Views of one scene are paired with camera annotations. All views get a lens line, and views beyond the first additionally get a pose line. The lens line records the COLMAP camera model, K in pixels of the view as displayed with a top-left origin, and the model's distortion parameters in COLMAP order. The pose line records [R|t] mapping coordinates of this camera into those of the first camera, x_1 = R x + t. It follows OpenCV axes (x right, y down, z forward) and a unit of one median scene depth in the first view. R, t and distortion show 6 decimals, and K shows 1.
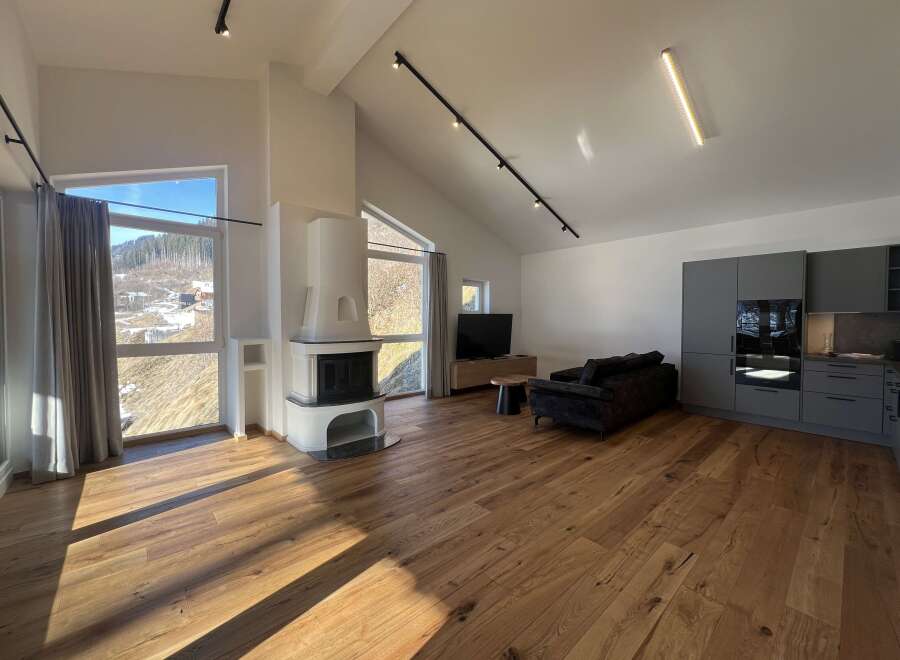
lens RADIAL K [[361.7, 0, 449.9], [0, 361.7, 327.1], [0, 0, 1]] dist [-0.008588, 0.000179]
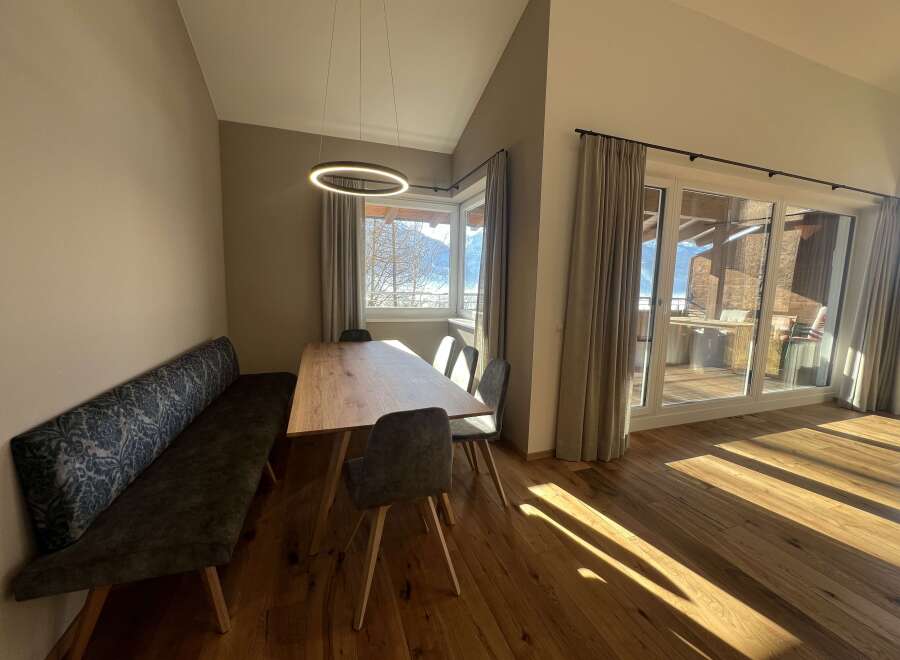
lens RADIAL K [[361.7, 0, 451.0], [0, 361.7, 329.7], [0, 0, 1]] dist [-0.008588, 0.000179]
pose [[-0.370709, 0.108341, -0.922408, 0.799155], [-0.049650, 0.989441, 0.136168, -0.005317], [0.927421, 0.096276, -0.361415, -0.001344]]
